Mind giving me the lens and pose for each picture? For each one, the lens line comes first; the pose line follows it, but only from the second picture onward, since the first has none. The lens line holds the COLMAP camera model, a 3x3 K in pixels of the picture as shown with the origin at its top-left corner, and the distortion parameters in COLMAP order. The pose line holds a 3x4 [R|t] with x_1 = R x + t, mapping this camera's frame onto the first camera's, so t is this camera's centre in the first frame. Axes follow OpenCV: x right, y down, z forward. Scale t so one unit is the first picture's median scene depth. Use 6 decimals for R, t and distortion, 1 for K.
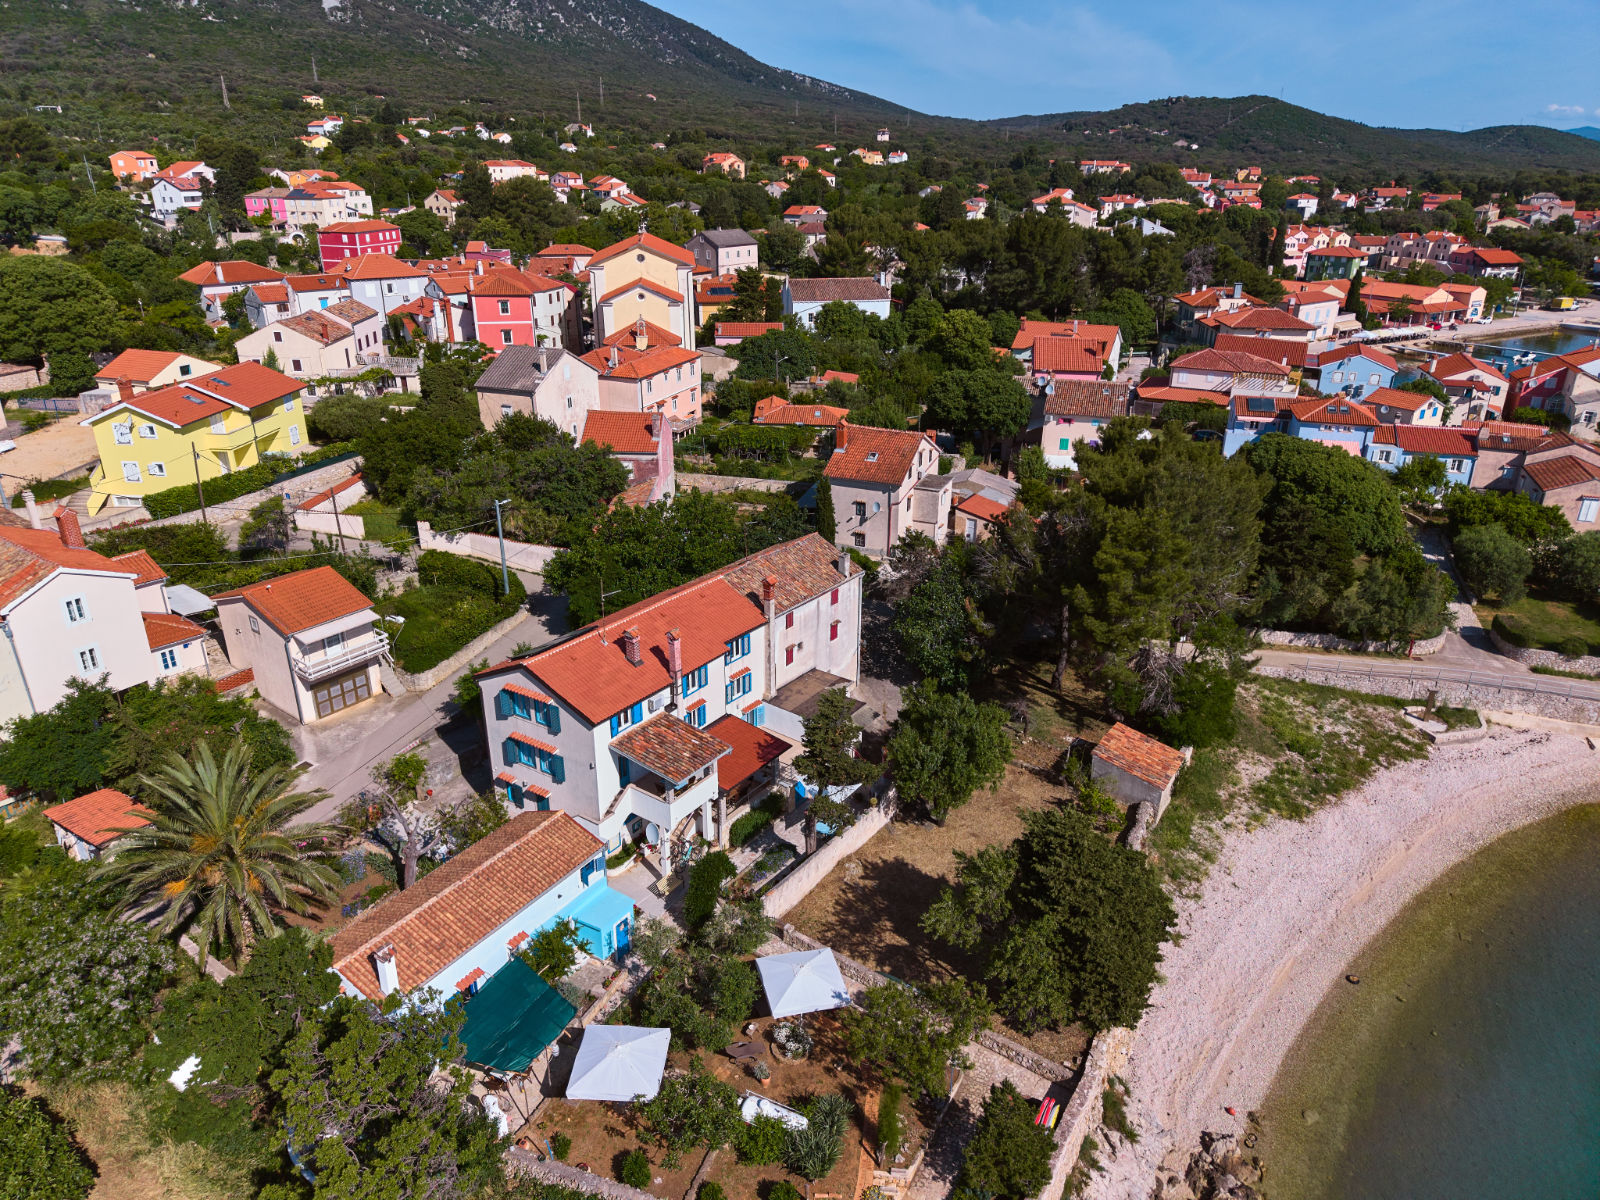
lens RADIAL K [[1072.7, 0, 809.2], [0, 1072.7, 602.1], [0, 0, 1]] dist [0.075845, -0.112330]
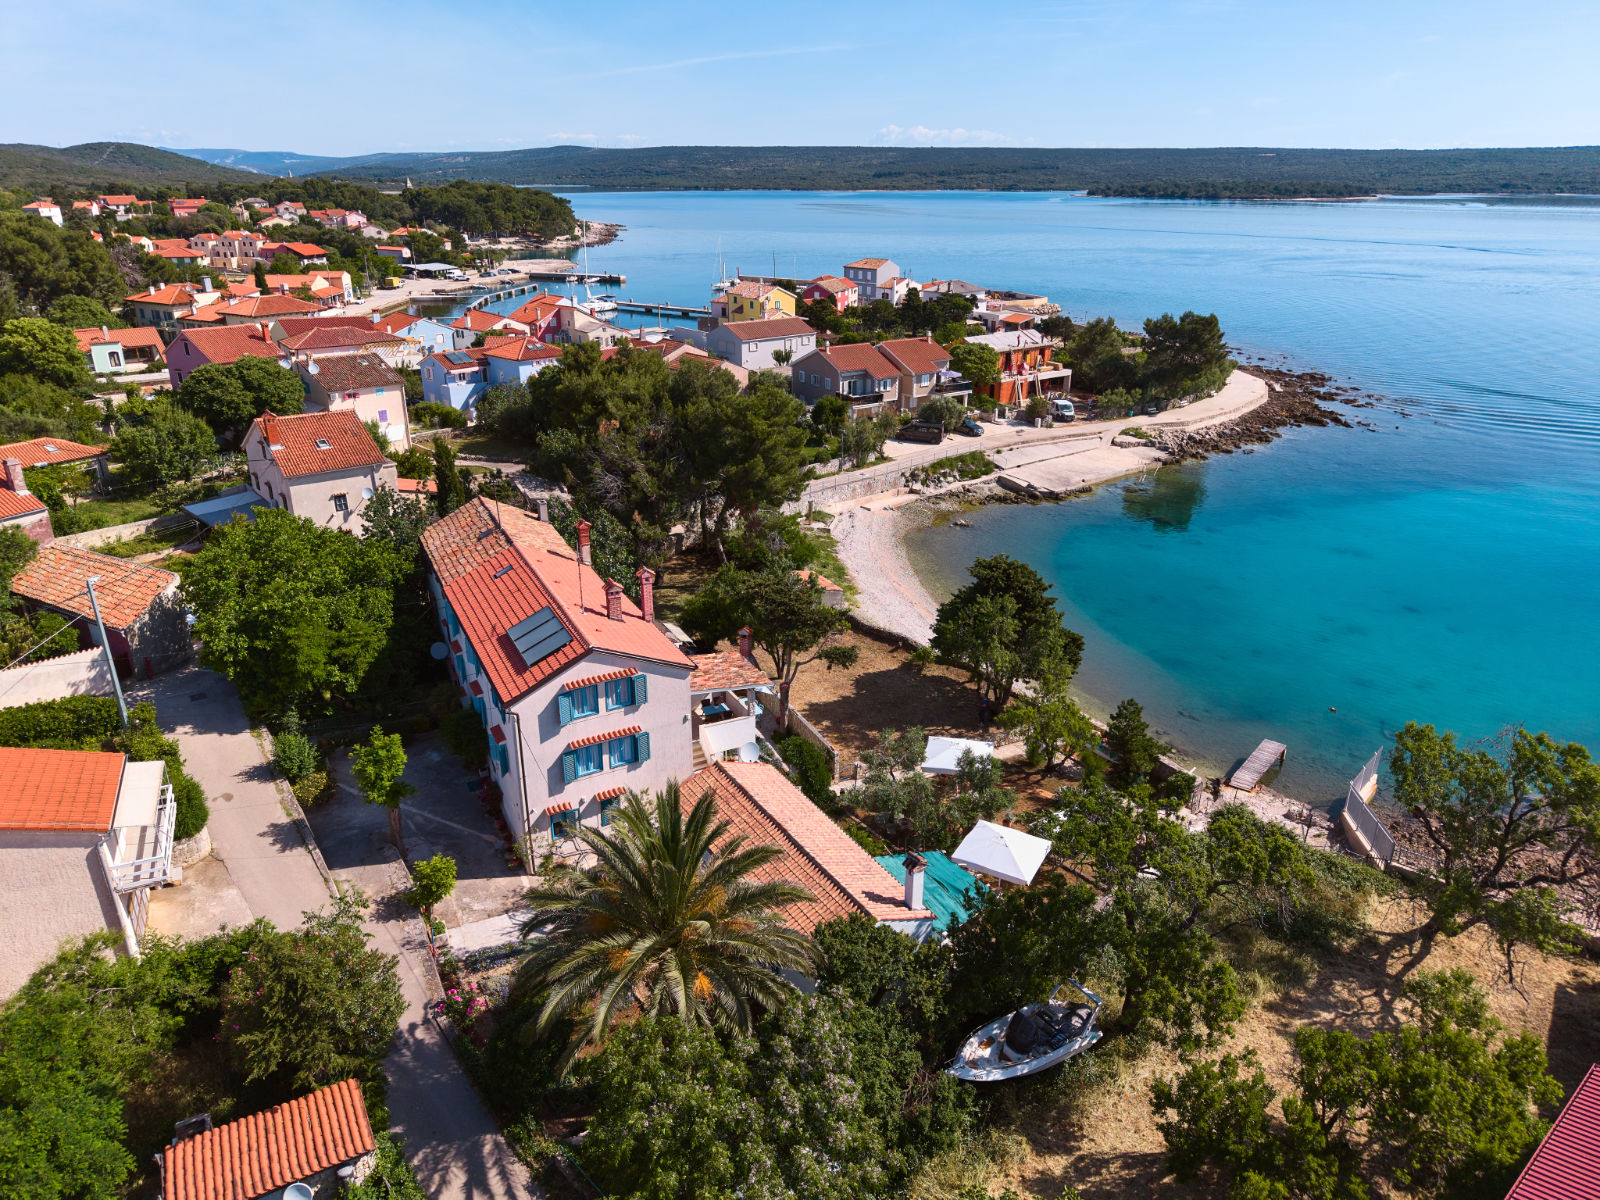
lens RADIAL K [[1072.7, 0, 809.2], [0, 1072.7, 602.1], [0, 0, 1]] dist [0.075845, -0.112330]
pose [[0.455791, -0.329945, 0.826675, -0.437260], [0.343551, 0.922000, 0.178573, -0.032396], [-0.821113, 0.202613, 0.533592, 0.201356]]
